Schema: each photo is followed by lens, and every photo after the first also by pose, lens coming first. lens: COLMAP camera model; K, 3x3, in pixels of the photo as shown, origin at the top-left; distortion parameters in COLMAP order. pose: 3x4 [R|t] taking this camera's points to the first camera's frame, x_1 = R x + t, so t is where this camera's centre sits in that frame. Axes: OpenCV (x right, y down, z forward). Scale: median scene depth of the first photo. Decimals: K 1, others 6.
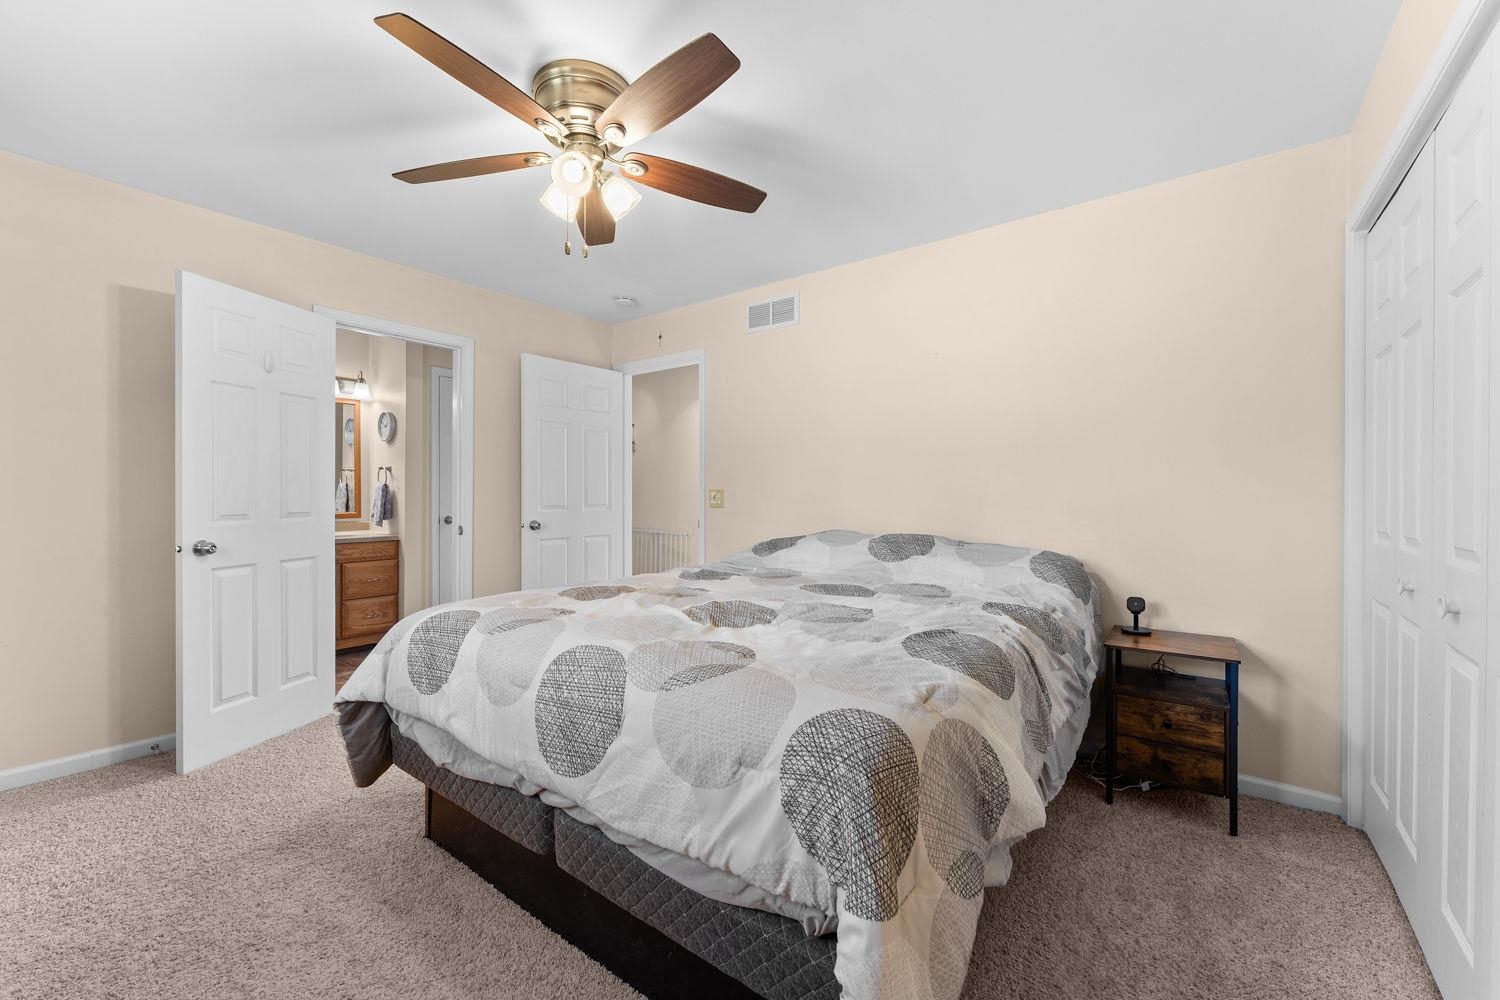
lens RADIAL K [[601.7, 0, 750.7], [0, 601.7, 493.0], [0, 0, 1]] dist [-0.005613, 0.001009]
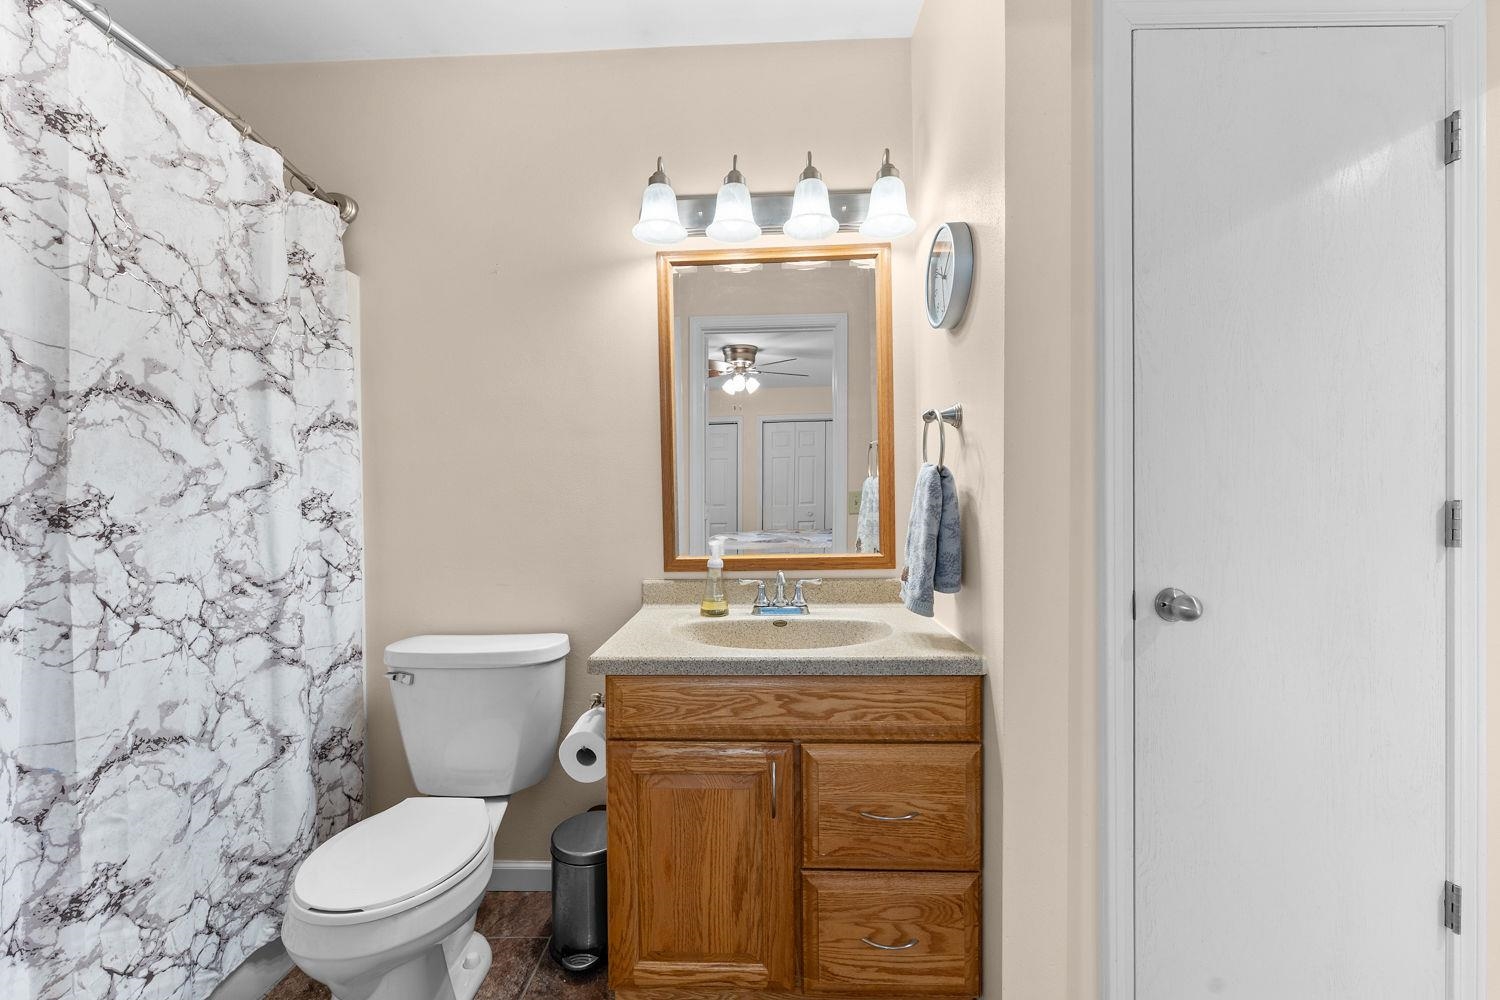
lens RADIAL K [[601.7, 0, 749.2], [0, 601.7, 511.2], [0, 0, 1]] dist [-0.005613, 0.001009]
pose [[0.582296, 0.006016, -0.812954, -0.426960], [0.012245, 0.999794, 0.016169, -0.000122], [0.812884, -0.019370, 0.582103, 0.756137]]
